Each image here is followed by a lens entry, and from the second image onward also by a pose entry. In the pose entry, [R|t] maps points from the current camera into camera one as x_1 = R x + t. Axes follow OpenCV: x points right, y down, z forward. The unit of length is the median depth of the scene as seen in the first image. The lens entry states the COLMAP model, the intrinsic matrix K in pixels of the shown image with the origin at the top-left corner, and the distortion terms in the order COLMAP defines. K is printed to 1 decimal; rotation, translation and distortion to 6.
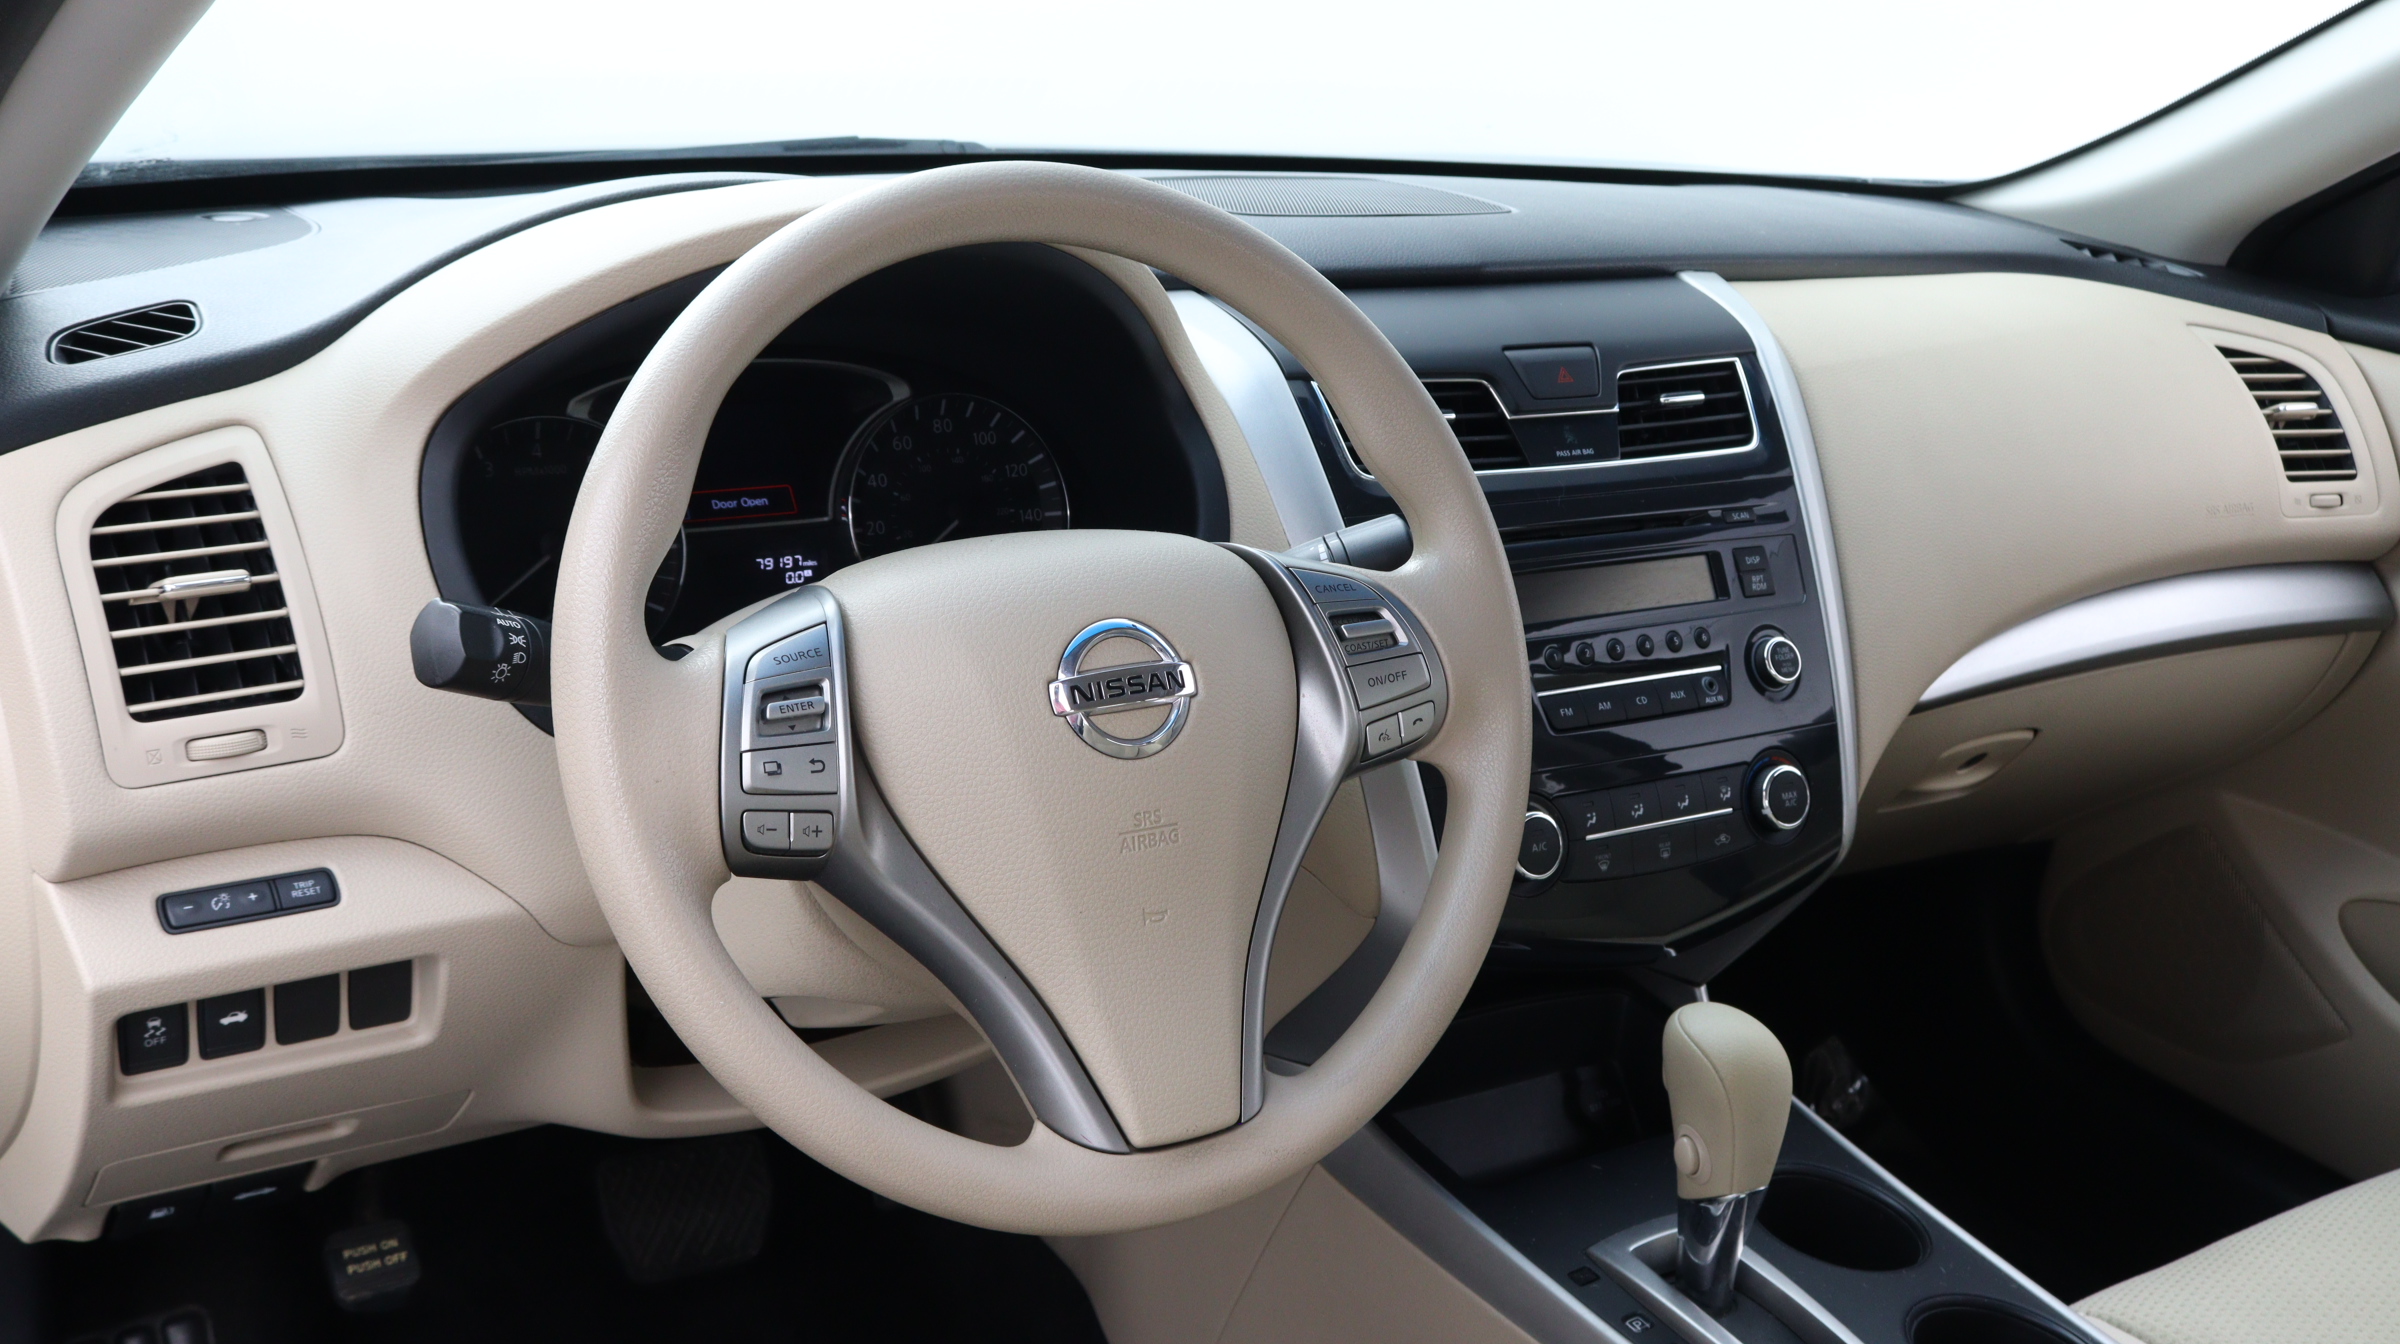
lens RADIAL K [[2666.9, 0, 1202.8], [0, 2666.9, 659.8], [0, 0, 1]] dist [-0.084340, 0.000000]
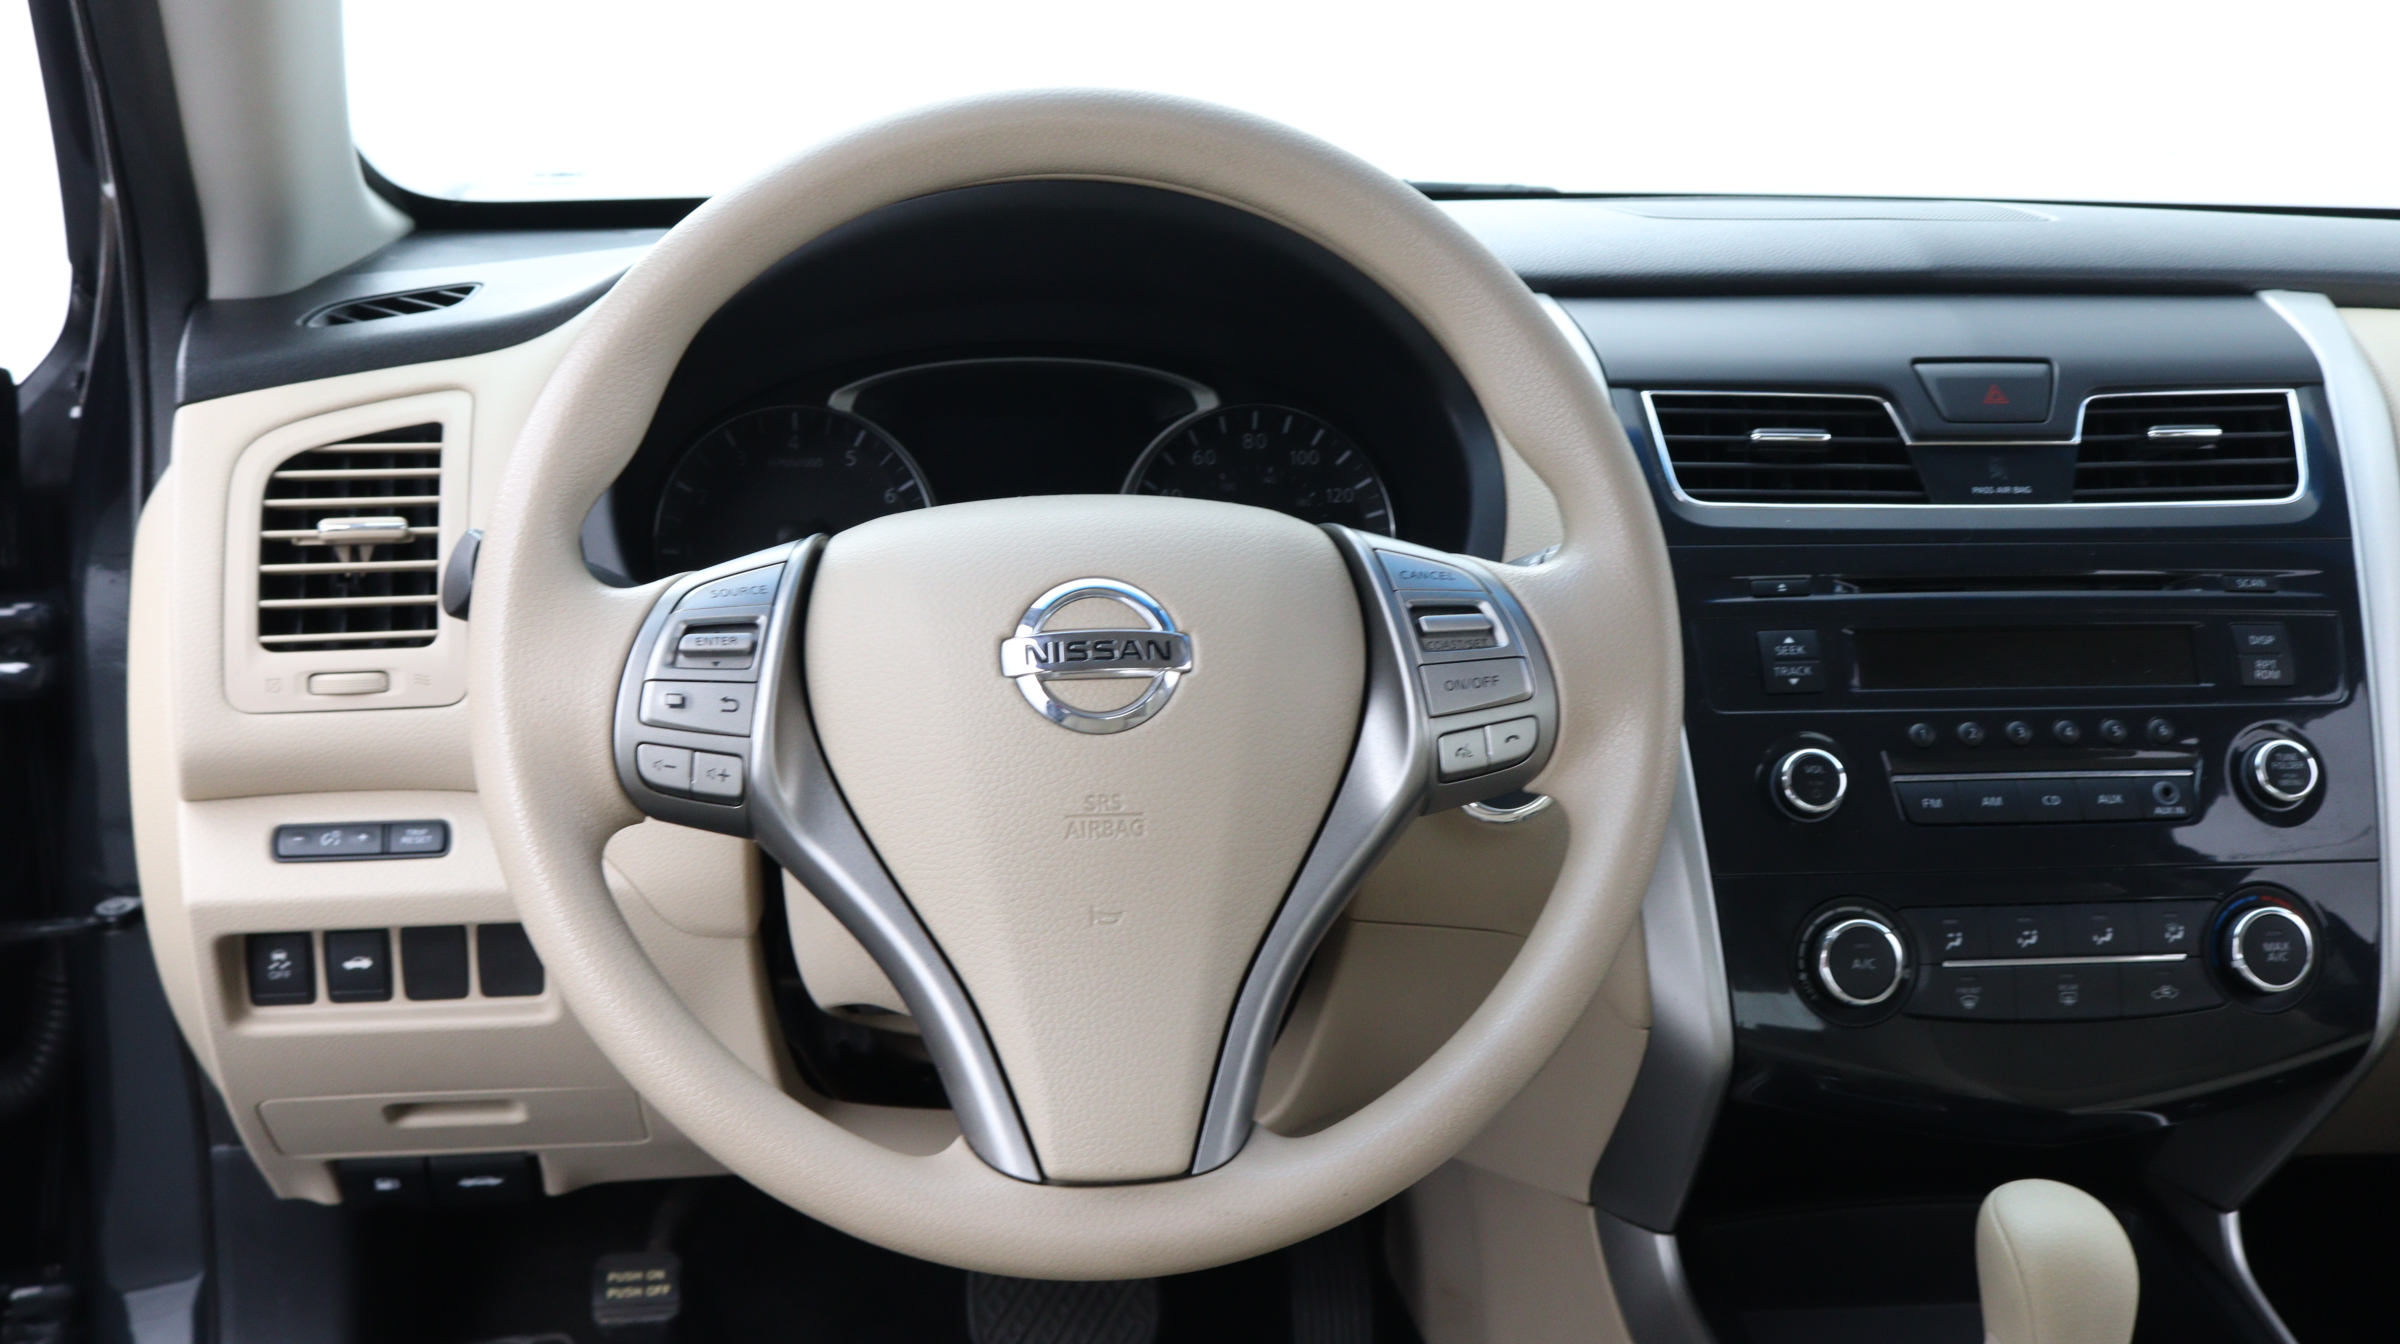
lens RADIAL K [[2957.5, 0, 1196.9], [0, 2957.5, 683.0], [0, 0, 1]] dist [-0.059382, 0.000000]
pose [[0.881716, 0.042607, -0.469852, 0.425726], [-0.088910, 0.993075, -0.076792, 0.085189], [0.463327, 0.109484, 0.879399, 0.144869]]
